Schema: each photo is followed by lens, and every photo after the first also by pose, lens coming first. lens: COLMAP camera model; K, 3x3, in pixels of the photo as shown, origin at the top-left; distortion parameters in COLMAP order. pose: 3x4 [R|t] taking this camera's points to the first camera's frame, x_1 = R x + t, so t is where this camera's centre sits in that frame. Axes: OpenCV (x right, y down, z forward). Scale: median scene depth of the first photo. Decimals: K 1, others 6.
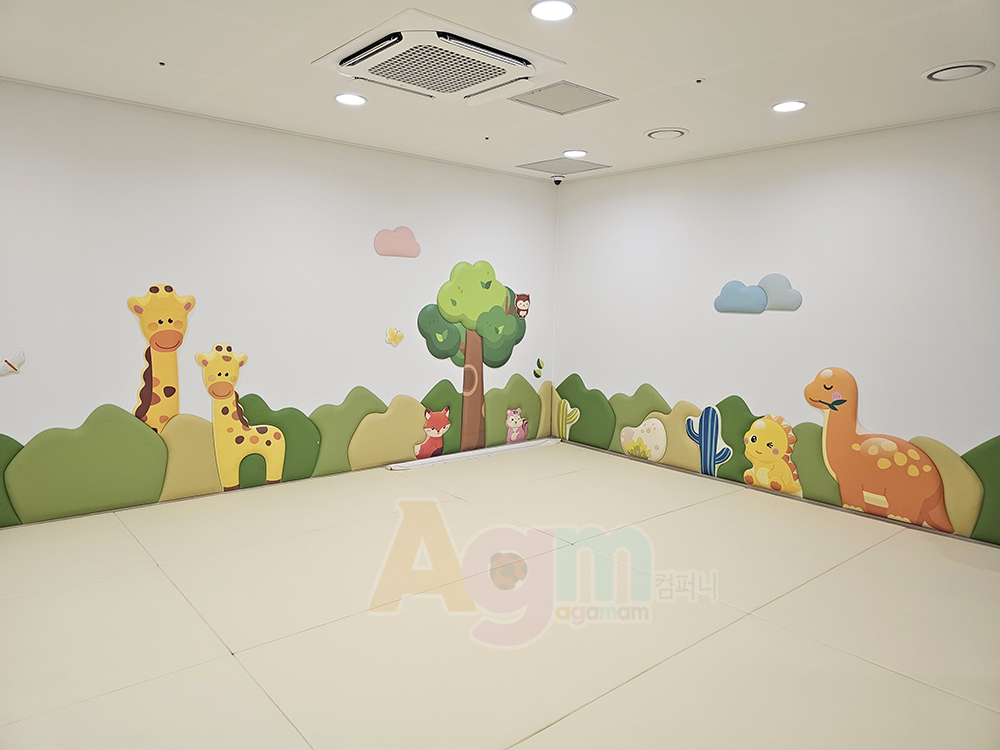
lens RADIAL K [[663.9, 0, 496.9], [0, 663.9, 359.0], [0, 0, 1]] dist [0.065569, -0.061301]
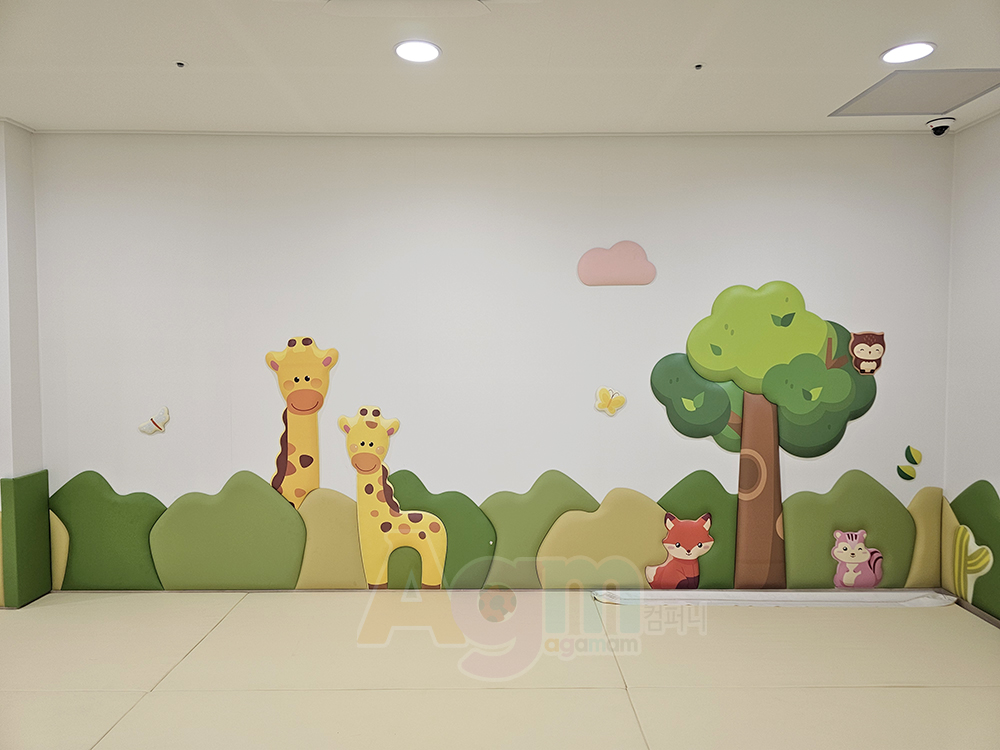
lens RADIAL K [[663.9, 0, 513.4], [0, 663.9, 382.6], [0, 0, 1]] dist [0.065569, -0.061301]
pose [[0.765056, 0.006736, -0.643928, 0.230187], [-0.039503, 0.998553, -0.036488, -0.026911], [0.642751, 0.053352, 0.764215, 0.451997]]
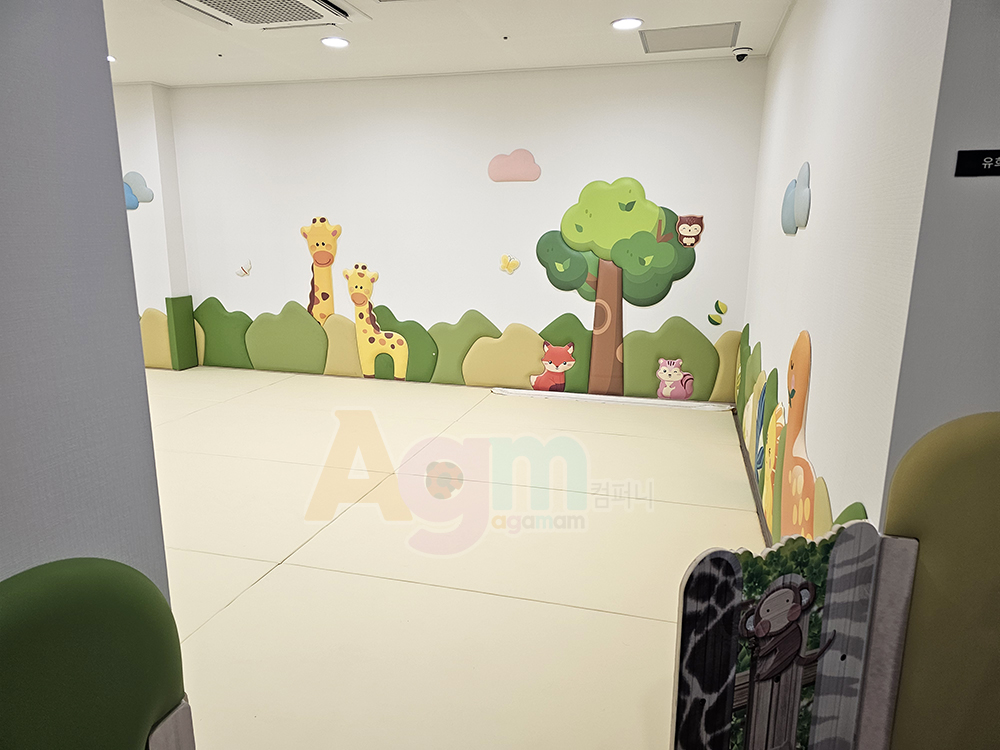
lens RADIAL K [[663.9, 0, 502.1], [0, 663.9, 377.4], [0, 0, 1]] dist [0.065569, -0.061301]
pose [[0.563263, 0.164110, -0.809817, 0.751908], [-0.068214, 0.985968, 0.152361, -0.018621], [0.823457, -0.030579, 0.566553, 0.454898]]
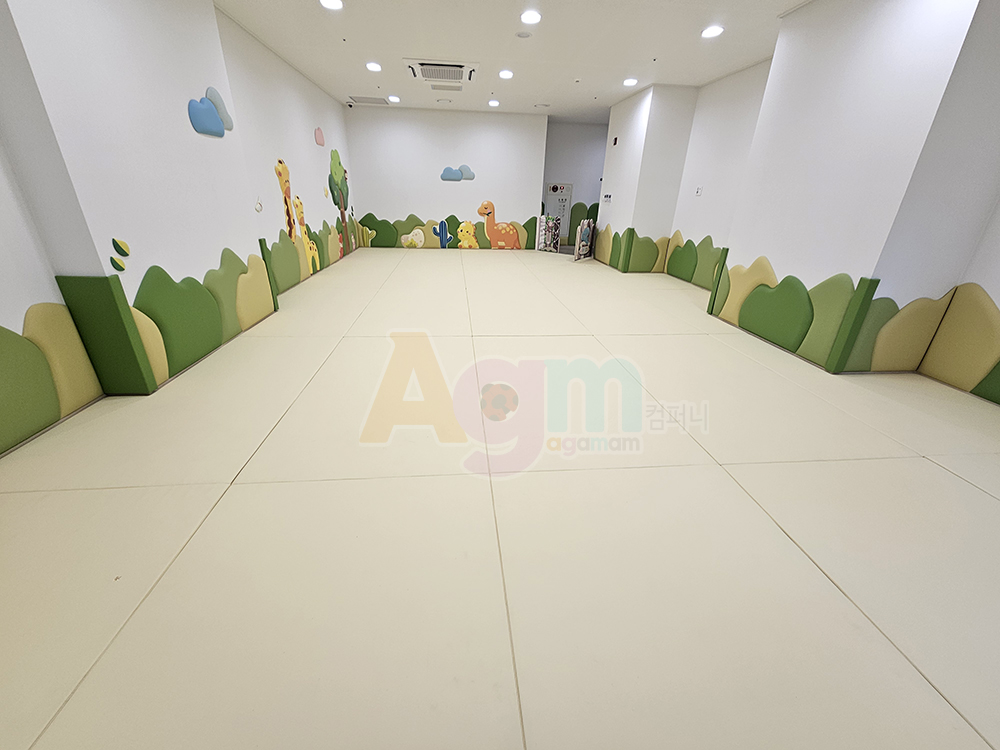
lens RADIAL K [[408.2, 0, 497.6], [0, 408.2, 378.9], [0, 0, 1]] dist [-0.003384, 0.001985]
pose [[0.571141, -0.348459, 0.743219, -1.035664], [0.060148, 0.920756, 0.385475, 0.042195], [-0.818646, -0.175457, 0.546840, -0.169950]]
